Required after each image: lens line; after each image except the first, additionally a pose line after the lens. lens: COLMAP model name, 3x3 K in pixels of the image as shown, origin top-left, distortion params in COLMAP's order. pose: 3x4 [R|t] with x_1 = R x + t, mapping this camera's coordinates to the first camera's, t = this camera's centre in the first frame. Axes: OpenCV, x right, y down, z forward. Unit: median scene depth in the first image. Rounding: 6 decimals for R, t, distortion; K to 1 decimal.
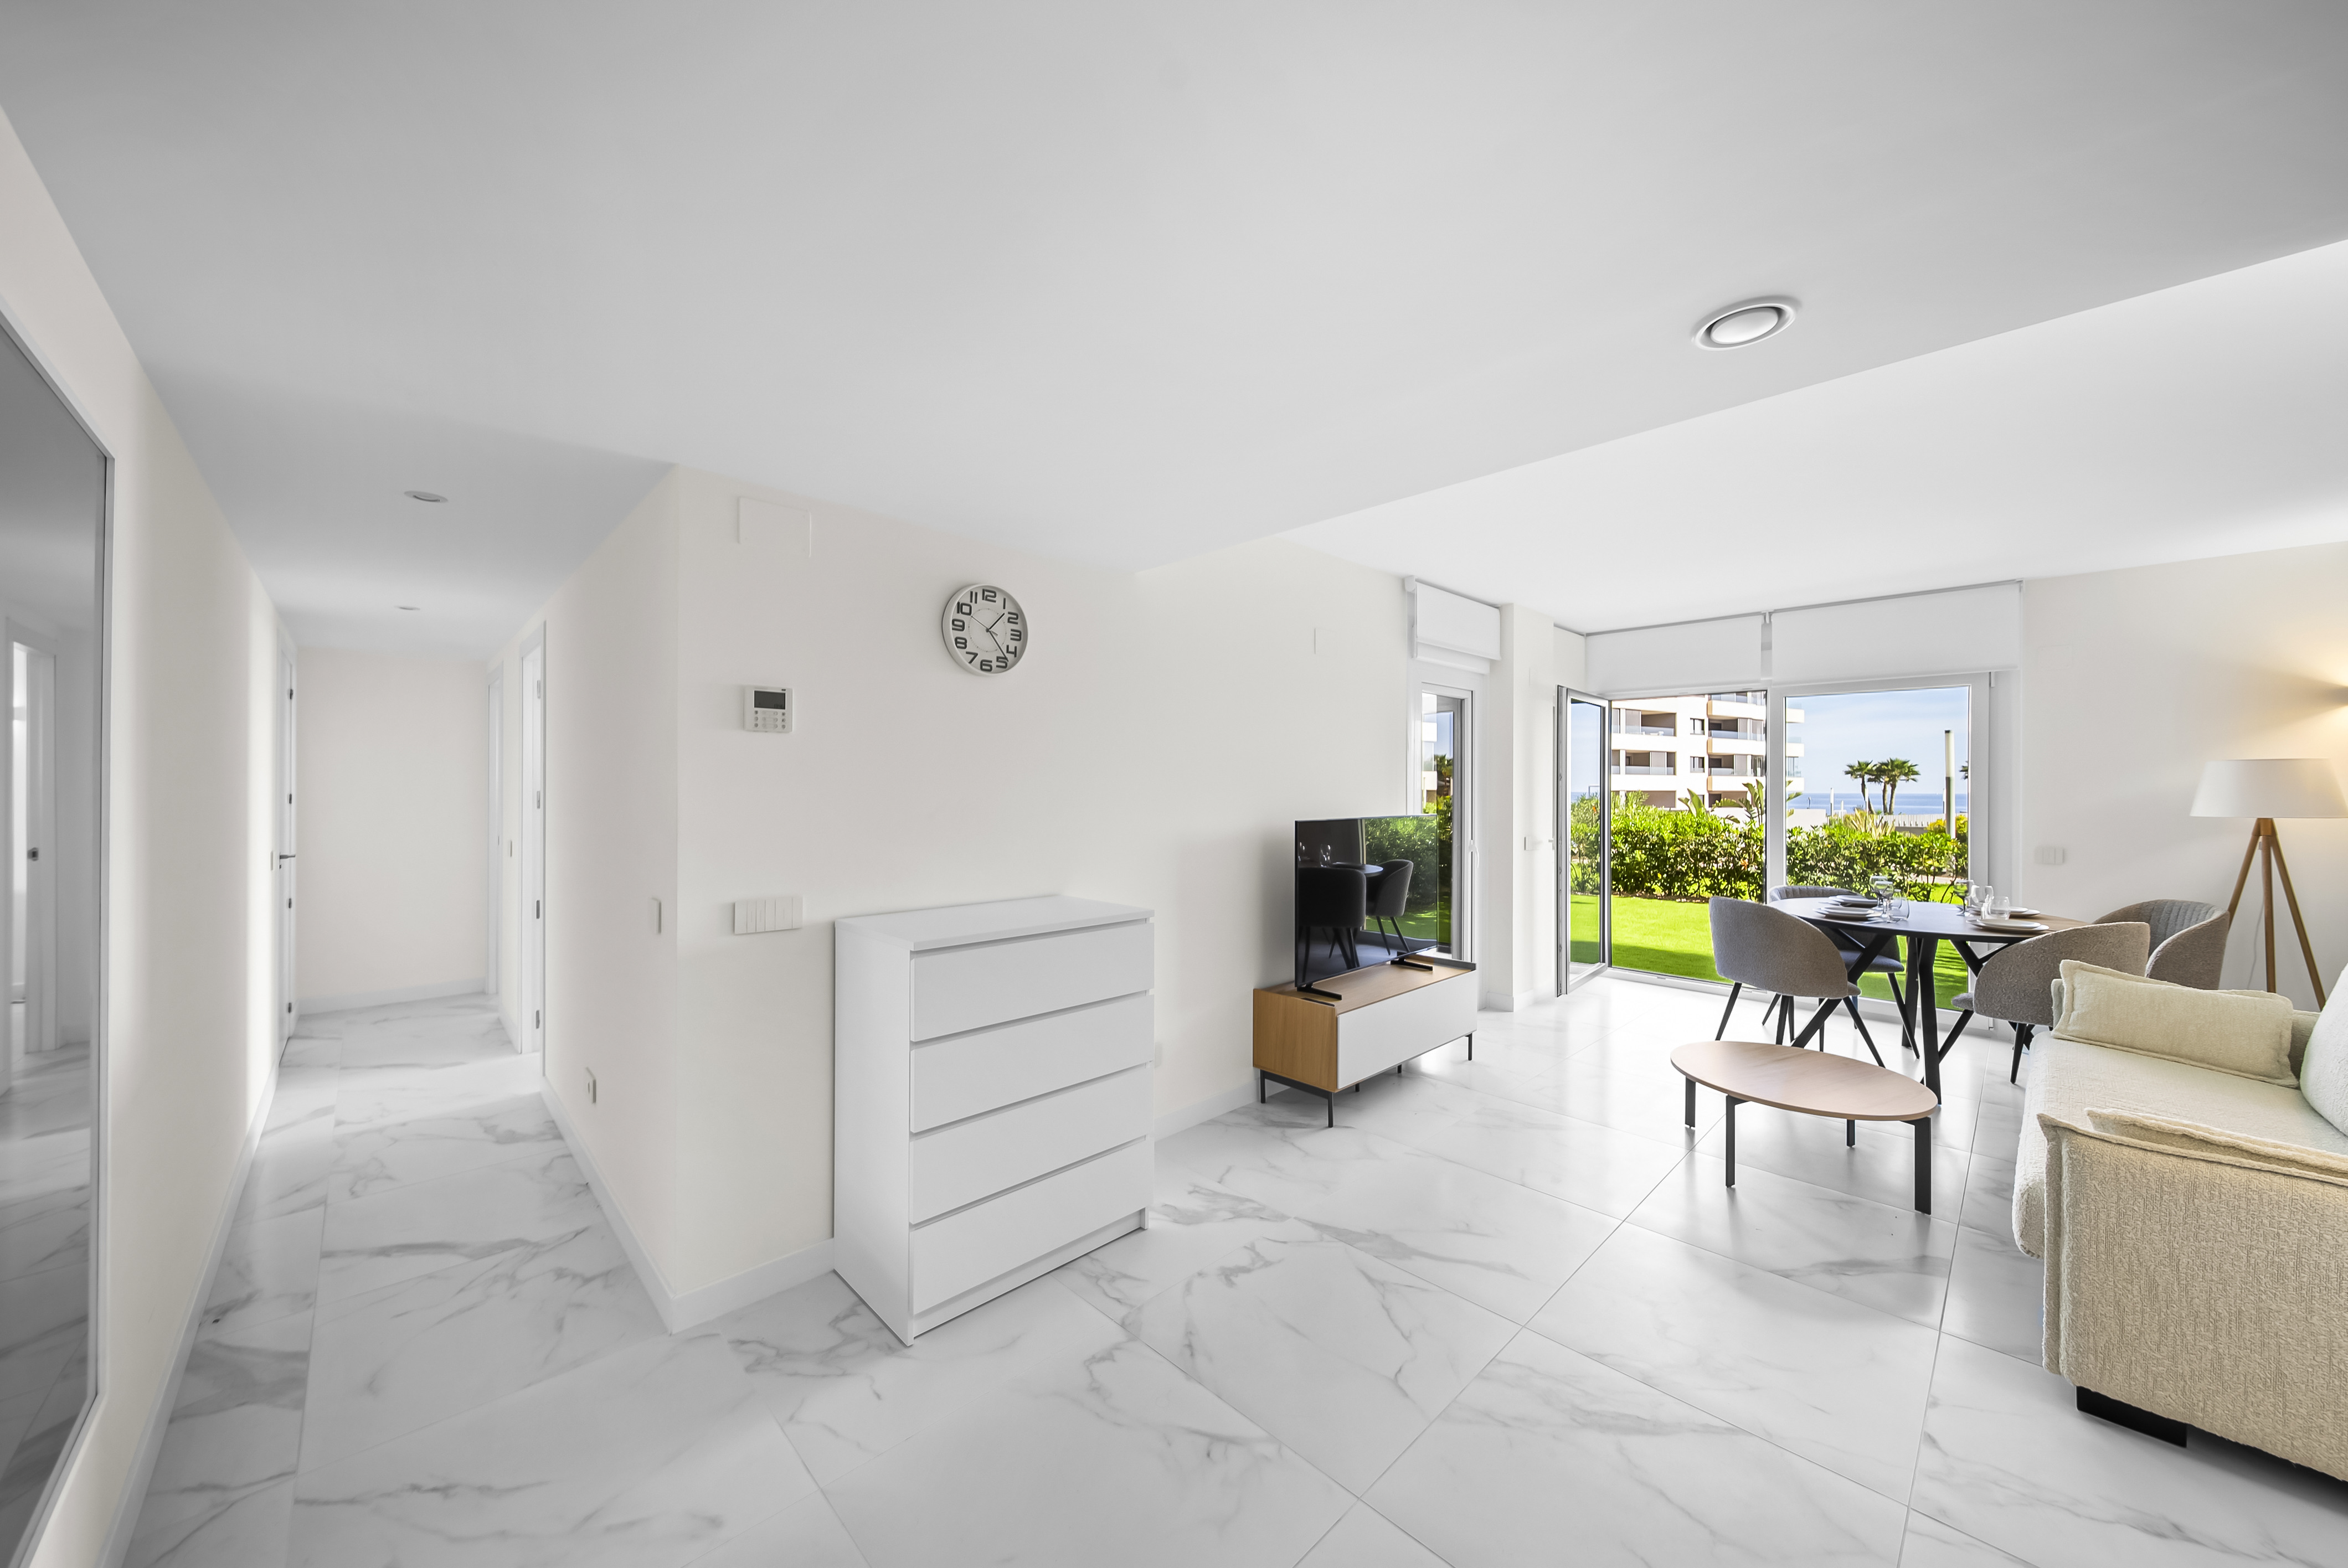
lens RADIAL K [[828.5, 0, 1177.1], [0, 828.5, 790.3], [0, 0, 1]] dist [-0.002280, -0.000436]
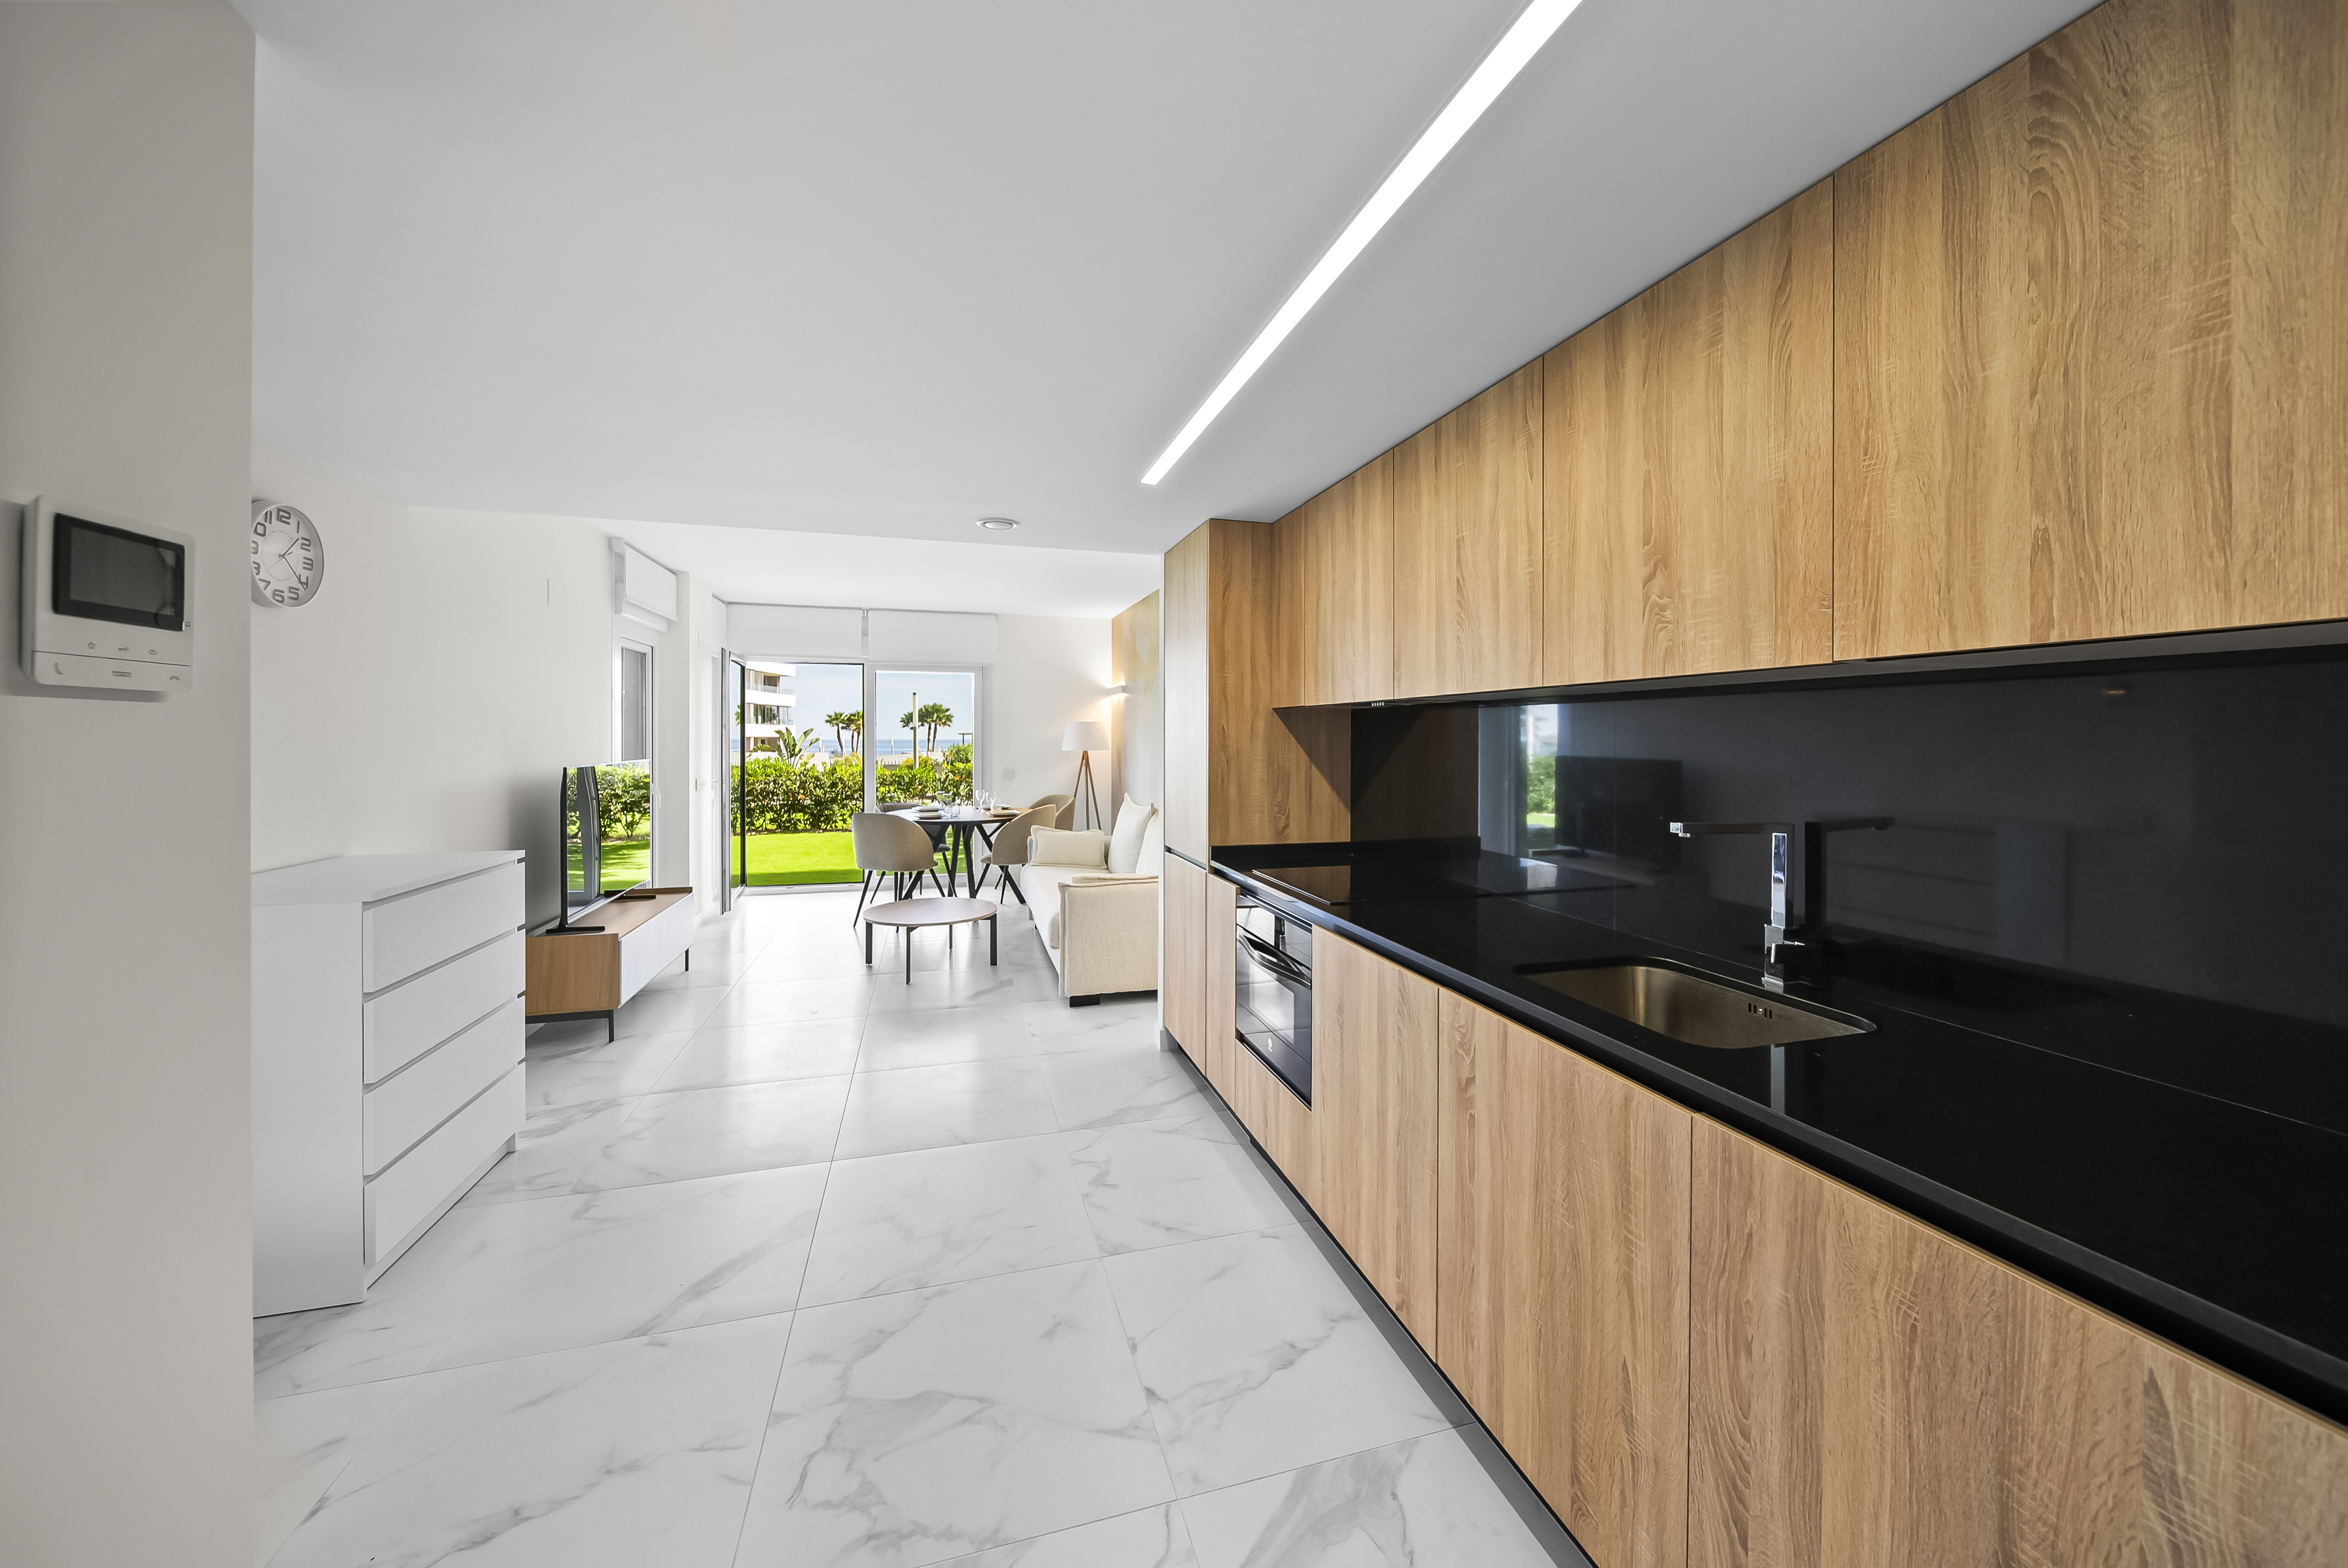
lens RADIAL K [[856.5, 0, 1179.5], [0, 856.5, 735.7], [0, 0, 1]] dist [-0.000367, -0.000069]
pose [[0.469003, 0.000792, 0.883196, -0.394021], [-0.000102, 1.000000, -0.000842, -0.002216], [-0.883197, 0.000305, 0.469003, -0.175344]]
